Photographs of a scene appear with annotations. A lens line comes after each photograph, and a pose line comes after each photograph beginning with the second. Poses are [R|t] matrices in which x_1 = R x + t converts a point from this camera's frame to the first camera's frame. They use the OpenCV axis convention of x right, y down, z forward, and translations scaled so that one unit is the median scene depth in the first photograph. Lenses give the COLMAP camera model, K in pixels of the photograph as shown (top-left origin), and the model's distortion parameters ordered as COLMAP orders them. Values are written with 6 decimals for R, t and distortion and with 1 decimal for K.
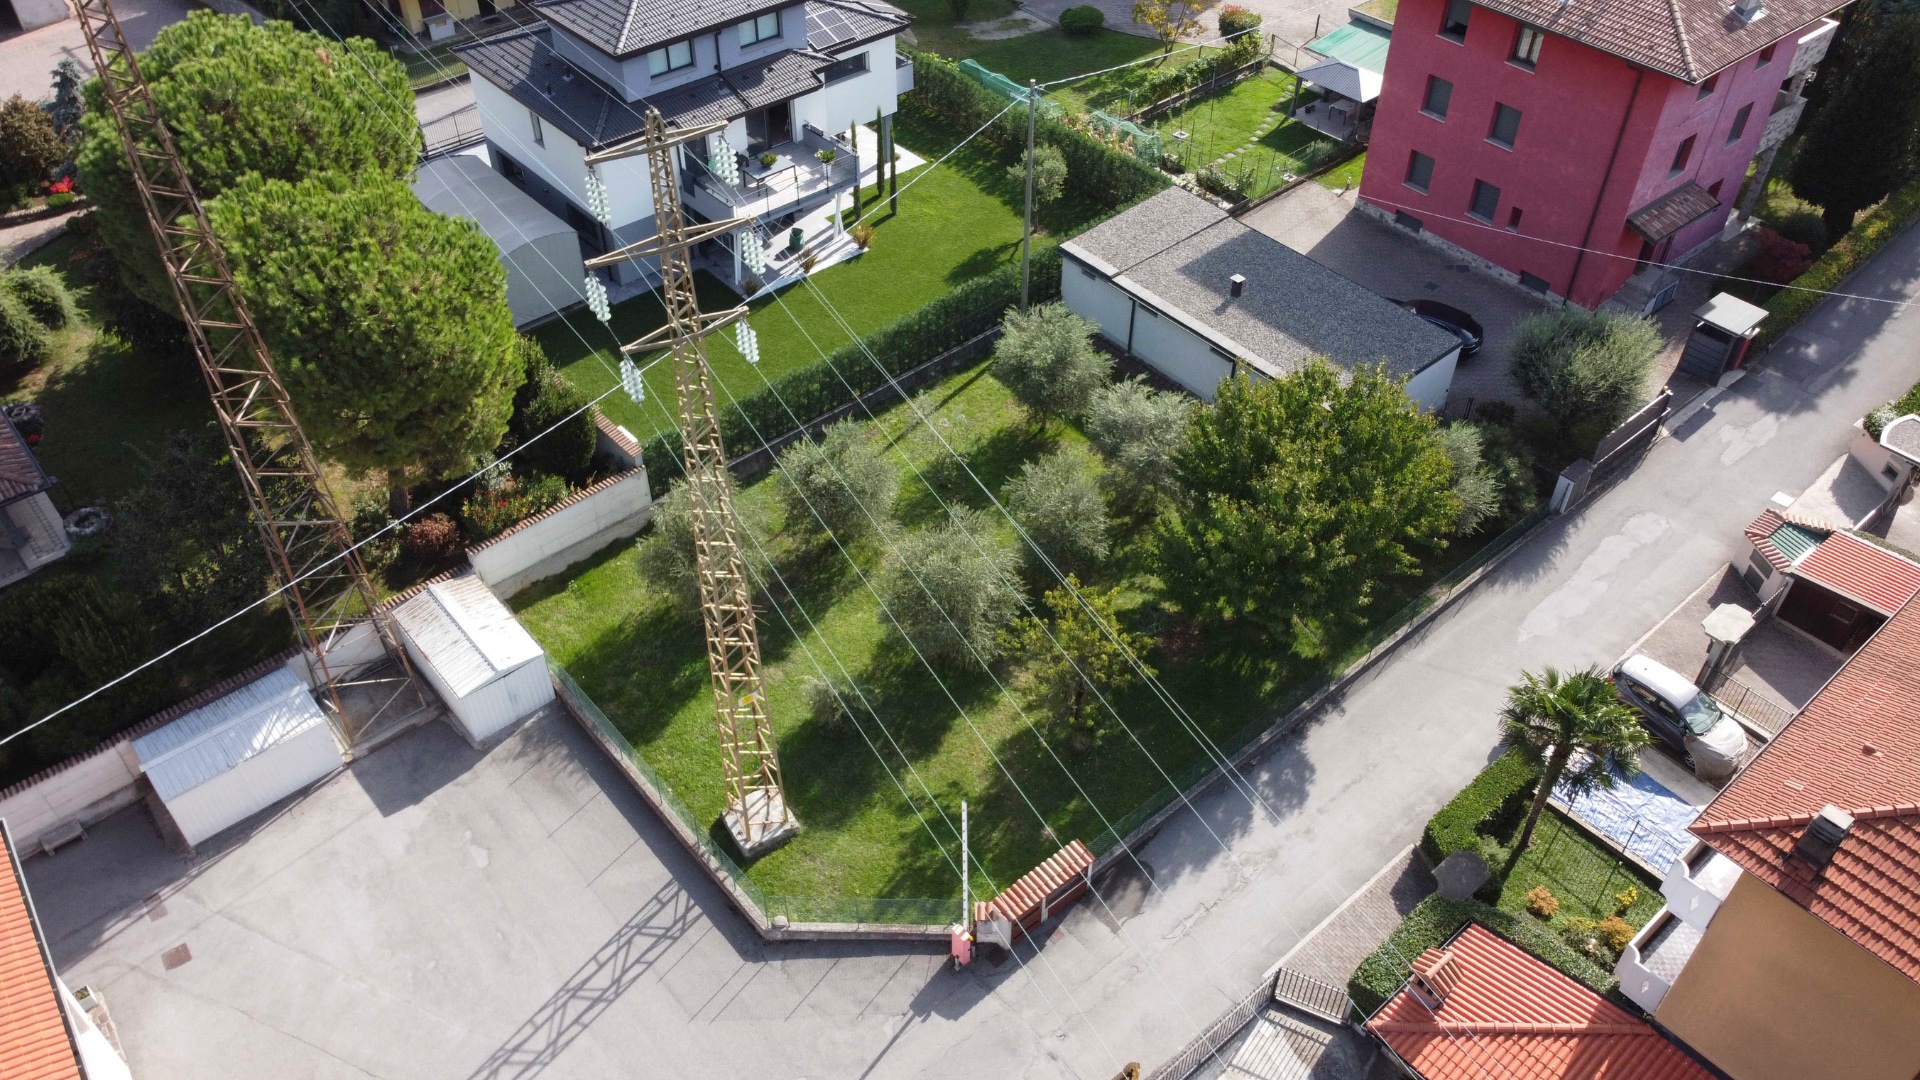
lens RADIAL K [[1447.3, 0, 954.3], [0, 1447.3, 546.1], [0, 0, 1]] dist [0.010016, -0.014840]
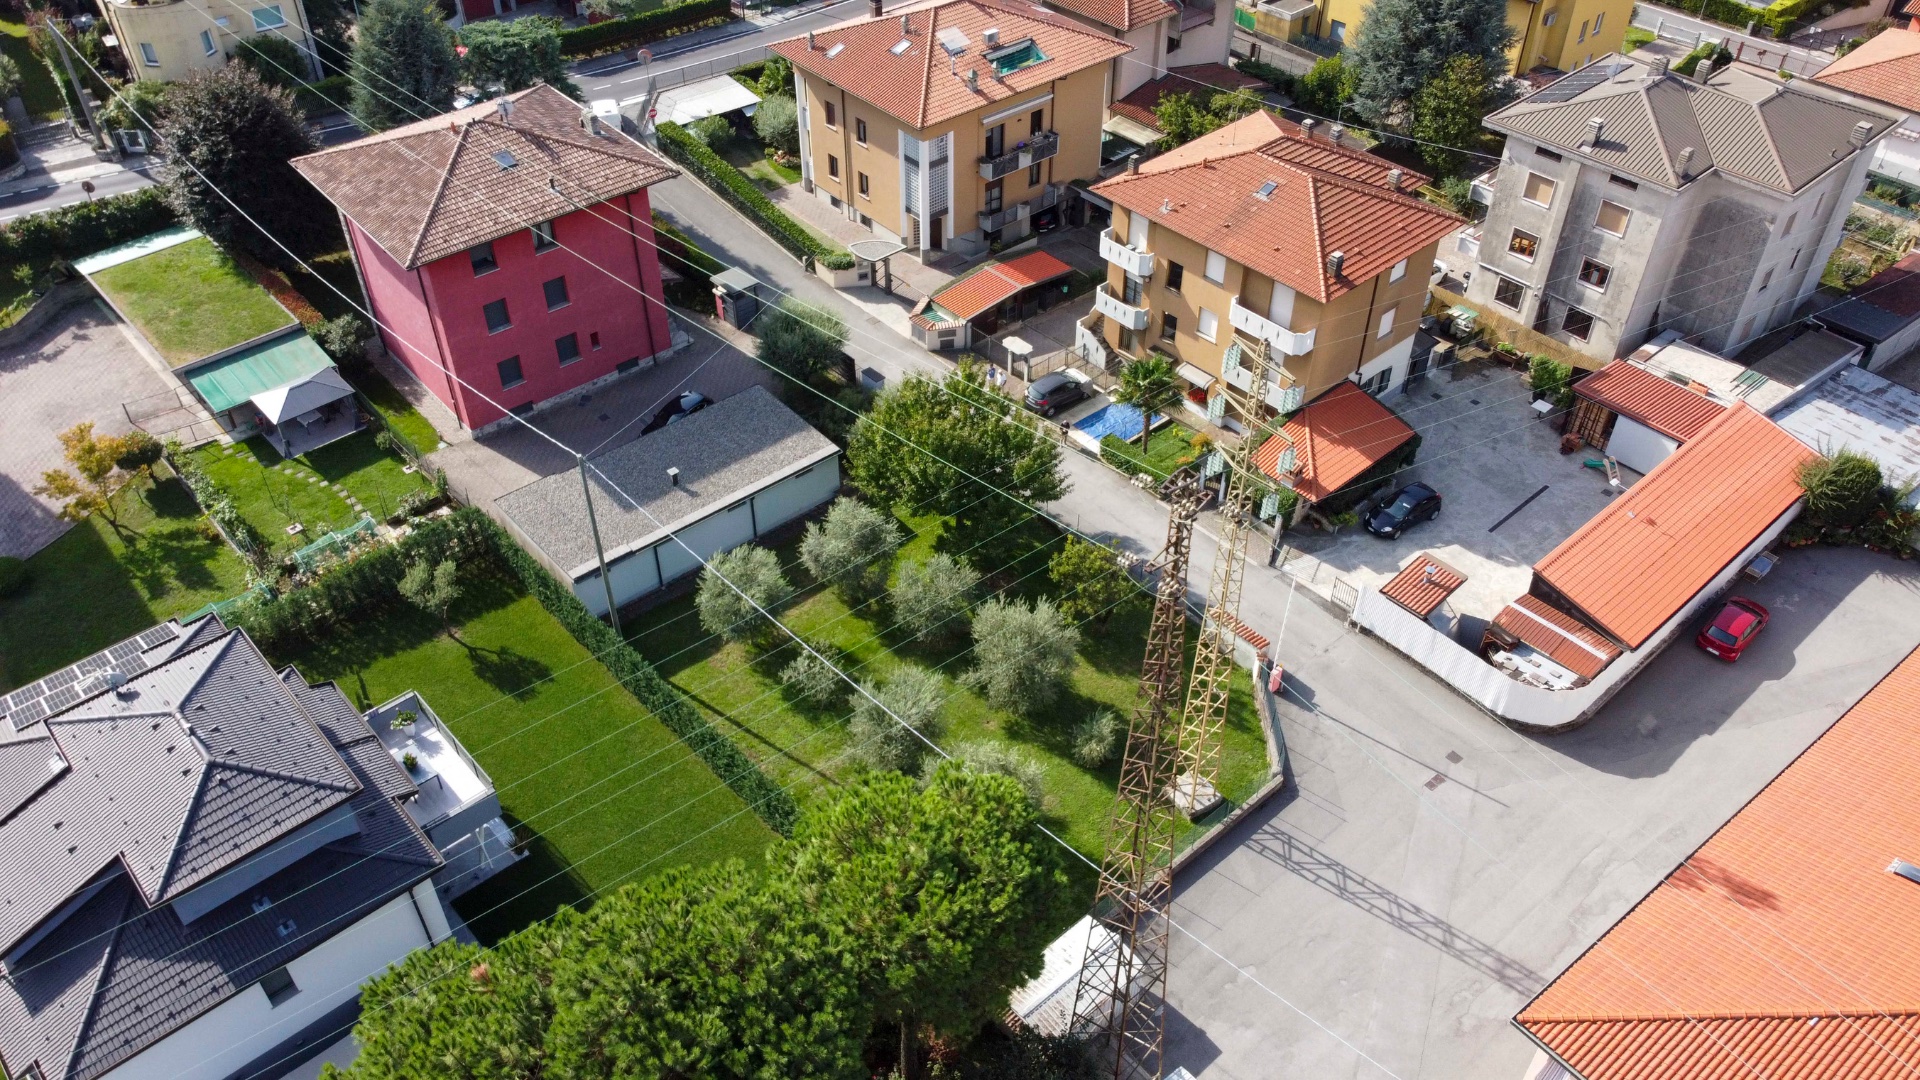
lens RADIAL K [[1447.3, 0, 954.3], [0, 1447.3, 546.1], [0, 0, 1]] dist [0.010016, -0.014840]
pose [[-0.020557, -0.657950, 0.752781, -0.899798], [0.676547, 0.545211, 0.495004, -0.693463], [-0.736112, 0.519468, 0.433926, 0.380002]]
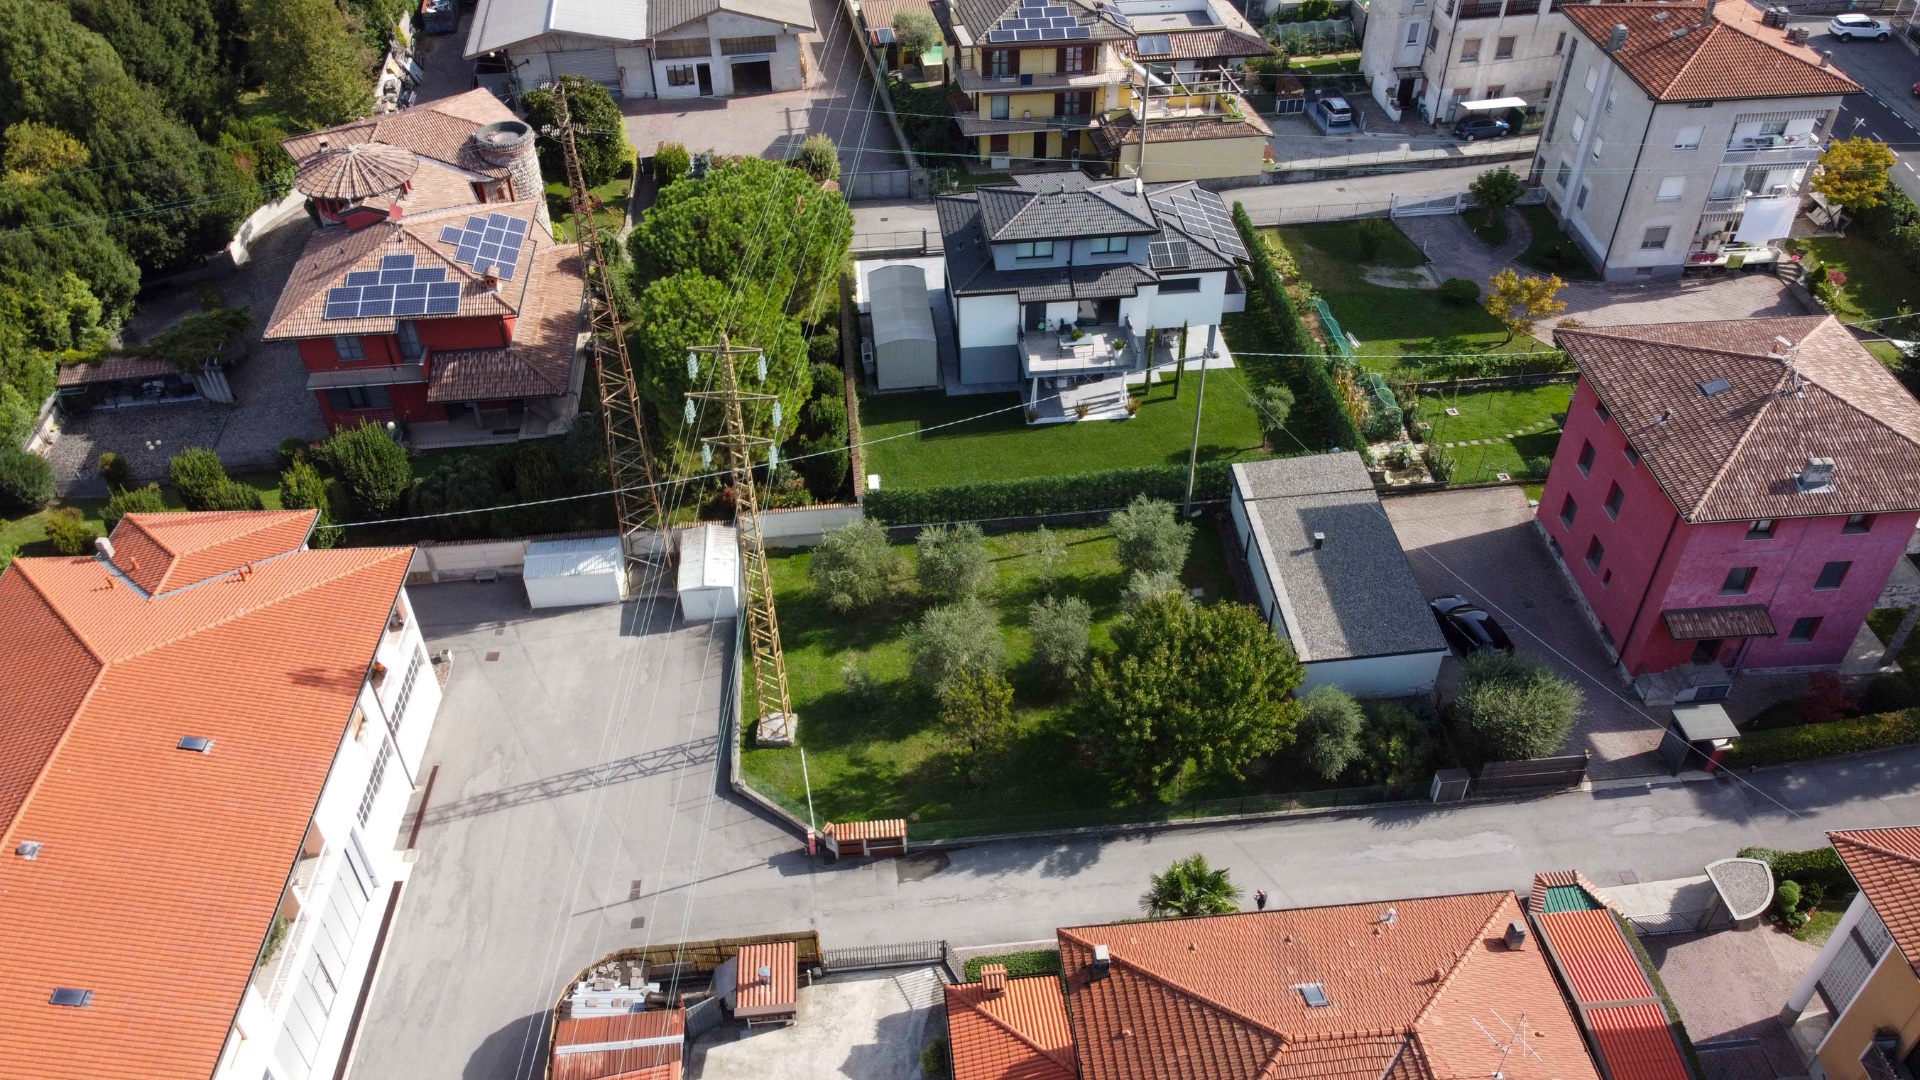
lens RADIAL K [[1447.3, 0, 954.3], [0, 1447.3, 546.1], [0, 0, 1]] dist [0.010016, -0.014840]
pose [[0.815059, 0.370693, -0.445270, 0.592543], [-0.380278, 0.922099, 0.071566, -0.168594], [0.437112, 0.110996, 0.892532, -0.342484]]
